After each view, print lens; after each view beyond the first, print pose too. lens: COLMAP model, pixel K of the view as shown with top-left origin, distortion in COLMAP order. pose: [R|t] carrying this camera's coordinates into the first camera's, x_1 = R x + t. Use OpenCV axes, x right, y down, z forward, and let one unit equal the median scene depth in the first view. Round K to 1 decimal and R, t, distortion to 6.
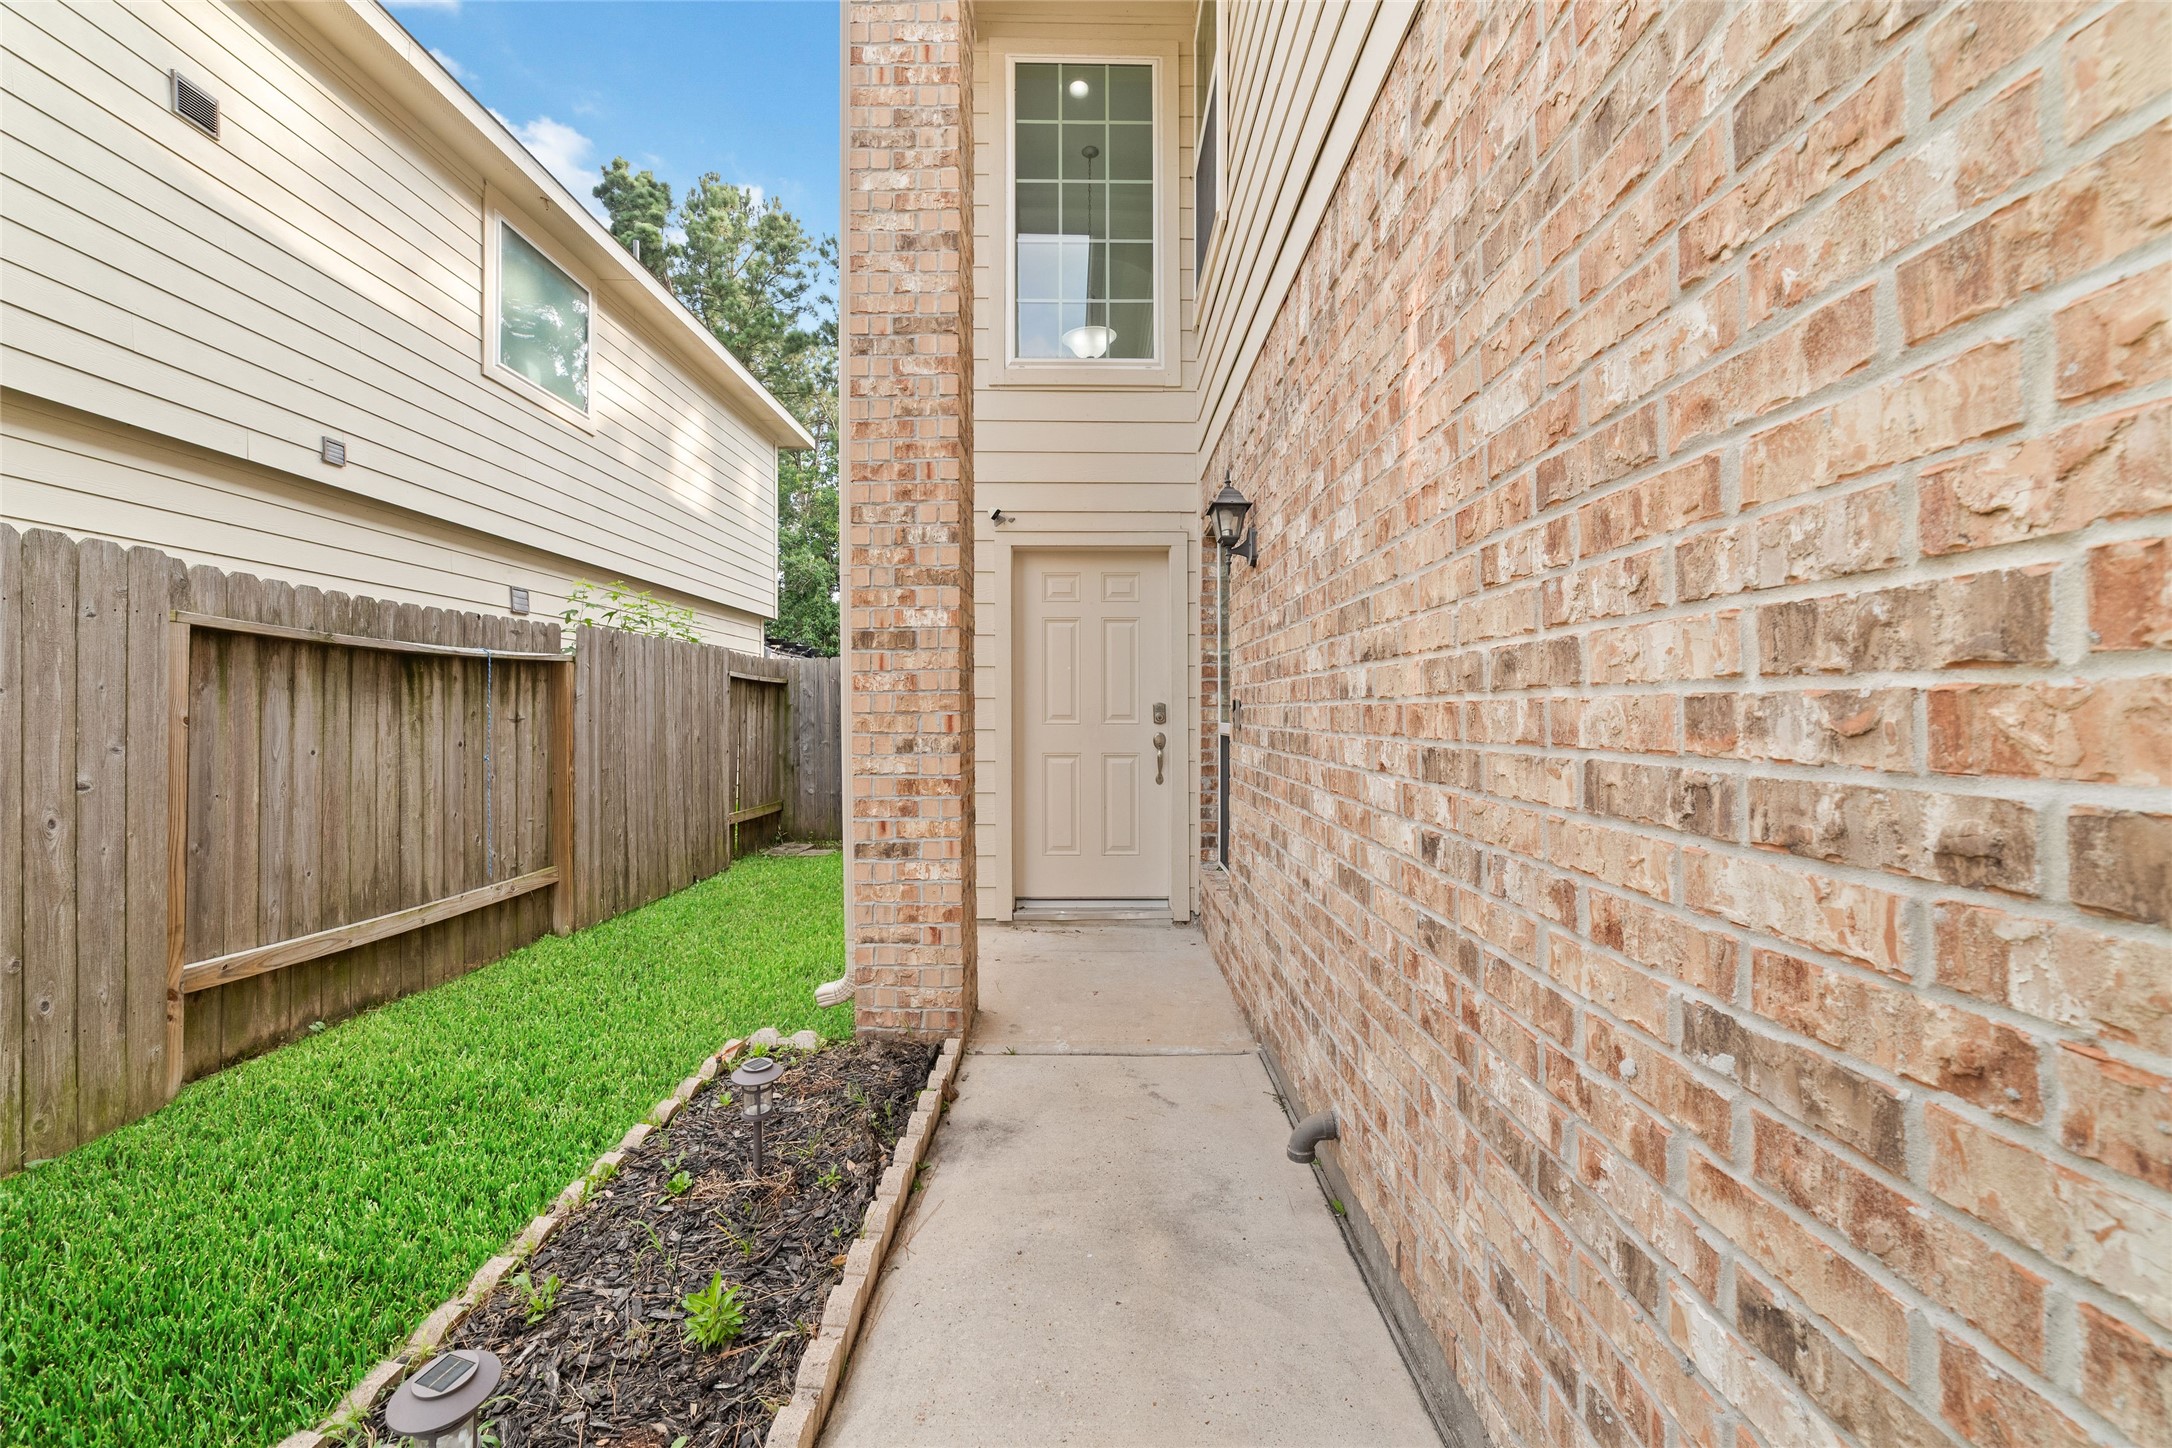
lens RADIAL K [[842.2, 0, 1093.9], [0, 842.2, 710.2], [0, 0, 1]] dist [-0.002163, -0.000044]
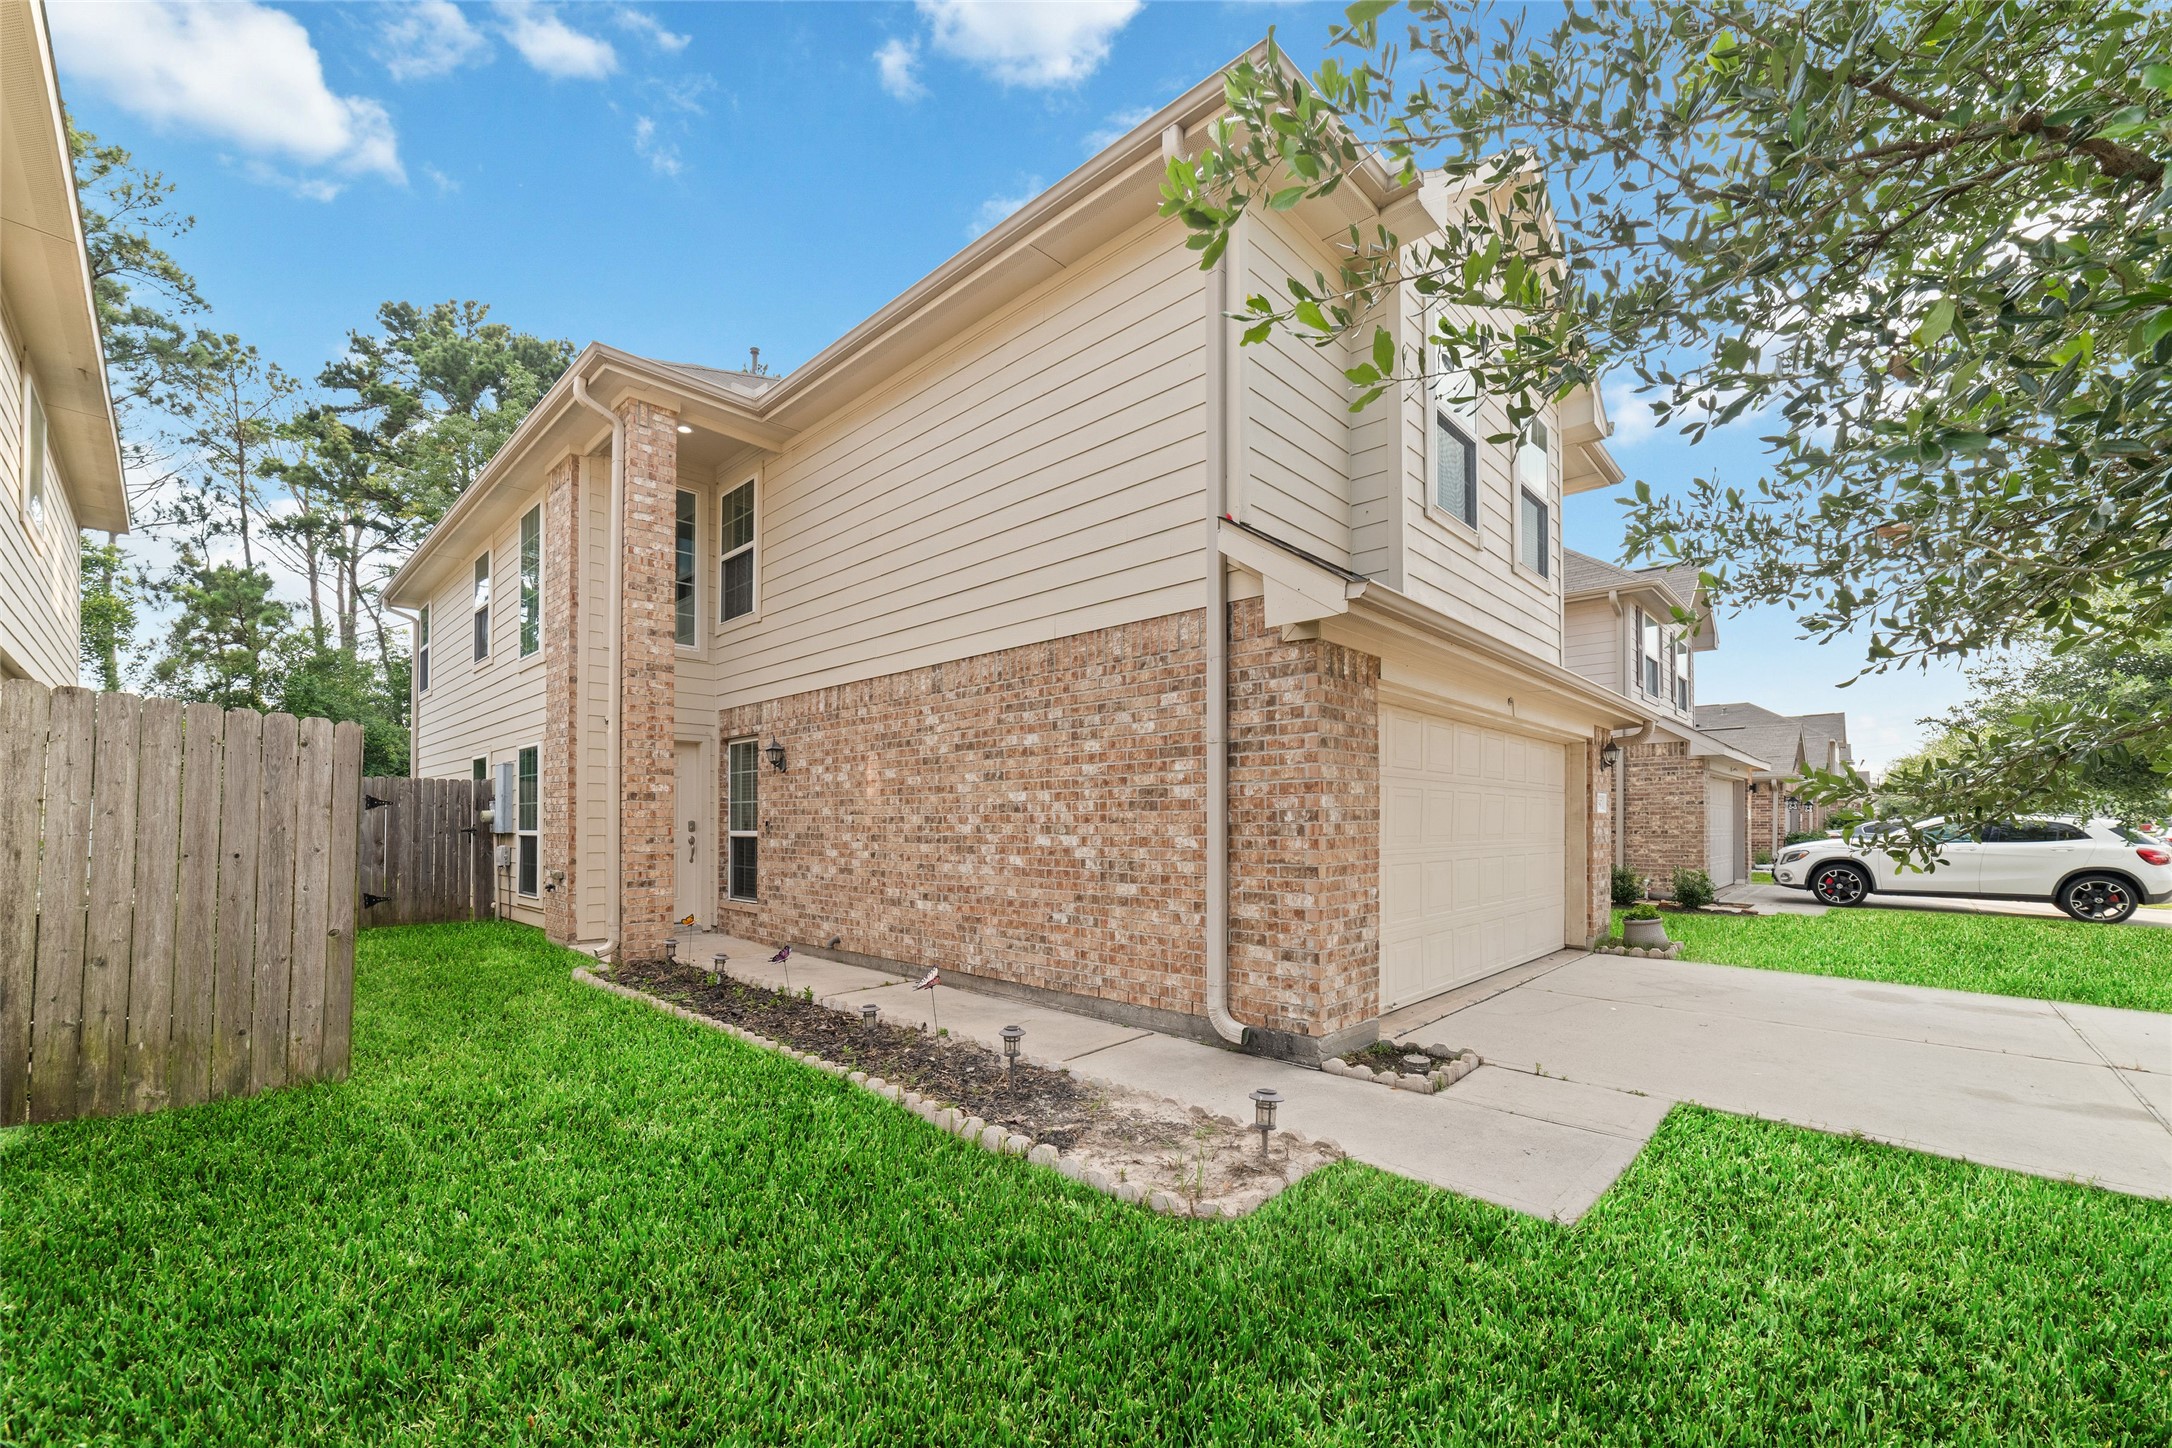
lens RADIAL K [[862.4, 0, 1077.8], [0, 862.4, 800.2], [0, 0, 1]] dist [-0.001544, -0.000048]
pose [[0.699056, 0.021567, 0.714742, -1.140555], [-0.004880, 0.999666, -0.025391, -0.015938], [-0.715051, 0.014262, 0.698927, -1.619067]]
